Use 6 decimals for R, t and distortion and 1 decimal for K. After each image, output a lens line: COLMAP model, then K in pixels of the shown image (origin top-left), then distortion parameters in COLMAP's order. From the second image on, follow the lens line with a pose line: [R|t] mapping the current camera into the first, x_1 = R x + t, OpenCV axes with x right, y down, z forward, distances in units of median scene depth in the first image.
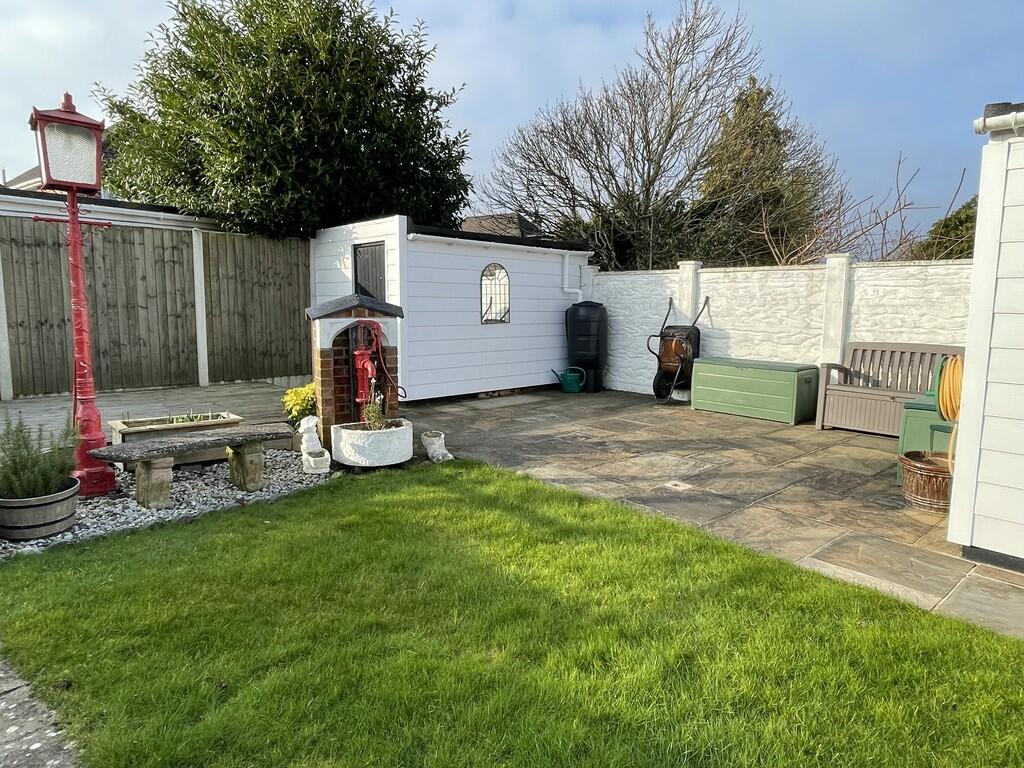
lens RADIAL K [[636.6, 0, 512.0], [0, 636.6, 384.0], [0, 0, 1]] dist [-0.005458, -0.000677]
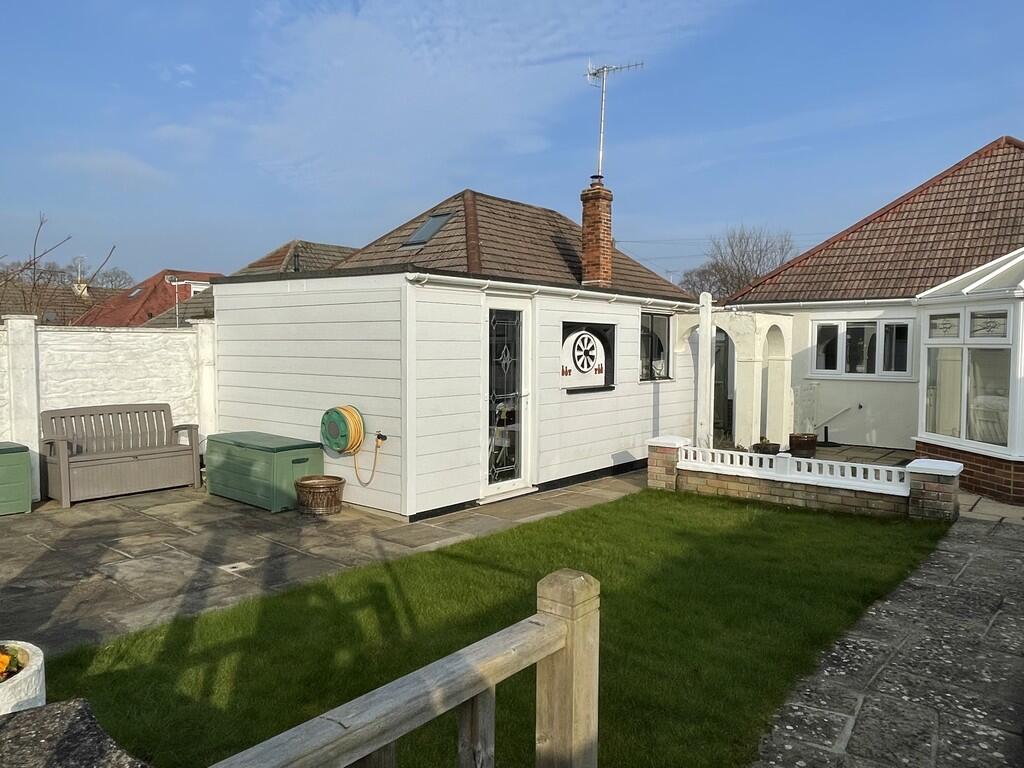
lens RADIAL K [[720.0, 0, 512.0], [0, 720.0, 384.0], [0, 0, 1]] dist [0.002527, -0.004184]
pose [[-0.143225, -0.066323, 0.987465, -0.534477], [0.121005, 0.989093, 0.083983, -0.098480], [-0.982265, 0.131517, -0.133637, 0.417023]]
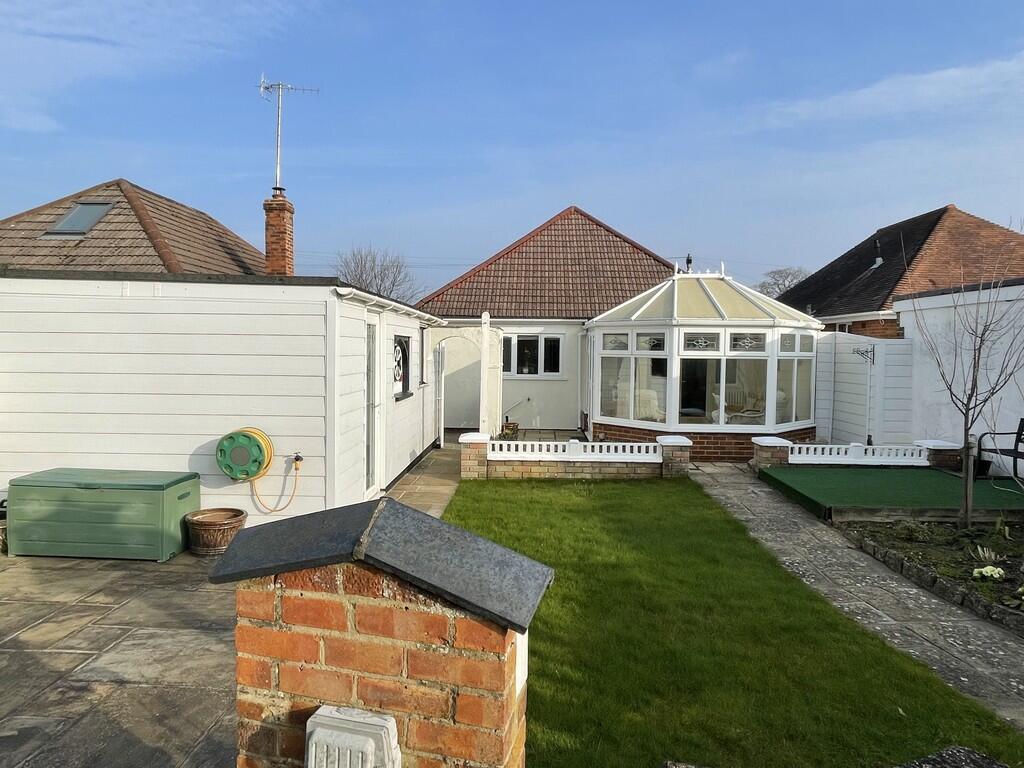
lens RADIAL K [[636.6, 0, 512.0], [0, 636.6, 384.0], [0, 0, 1]] dist [-0.005458, -0.000677]
pose [[-0.719402, -0.058916, 0.692091, -0.328660], [0.069273, 0.985343, 0.155887, -0.159847], [-0.691131, 0.160088, -0.704776, 0.789022]]
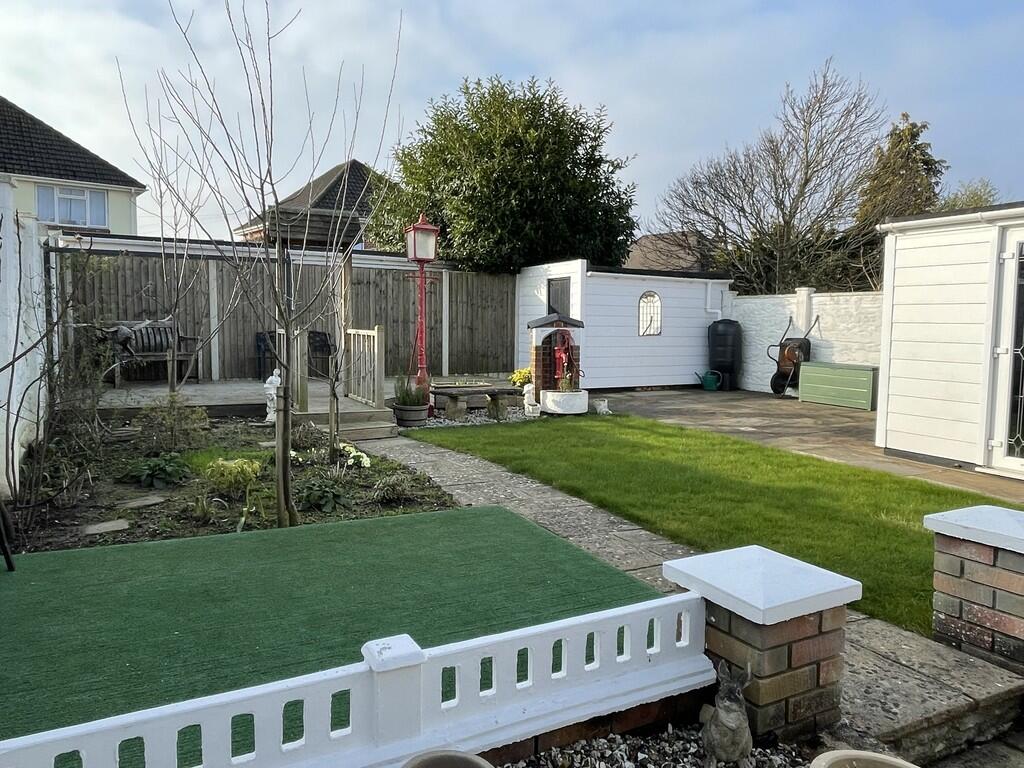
lens RADIAL K [[720.0, 0, 512.0], [0, 720.0, 384.0], [0, 0, 1]] dist [0.002527, -0.004184]
pose [[0.968427, 0.022919, -0.248242, 0.078025], [-0.033695, 0.998661, -0.039245, 0.082483], [0.247010, 0.046371, 0.967903, -0.577044]]
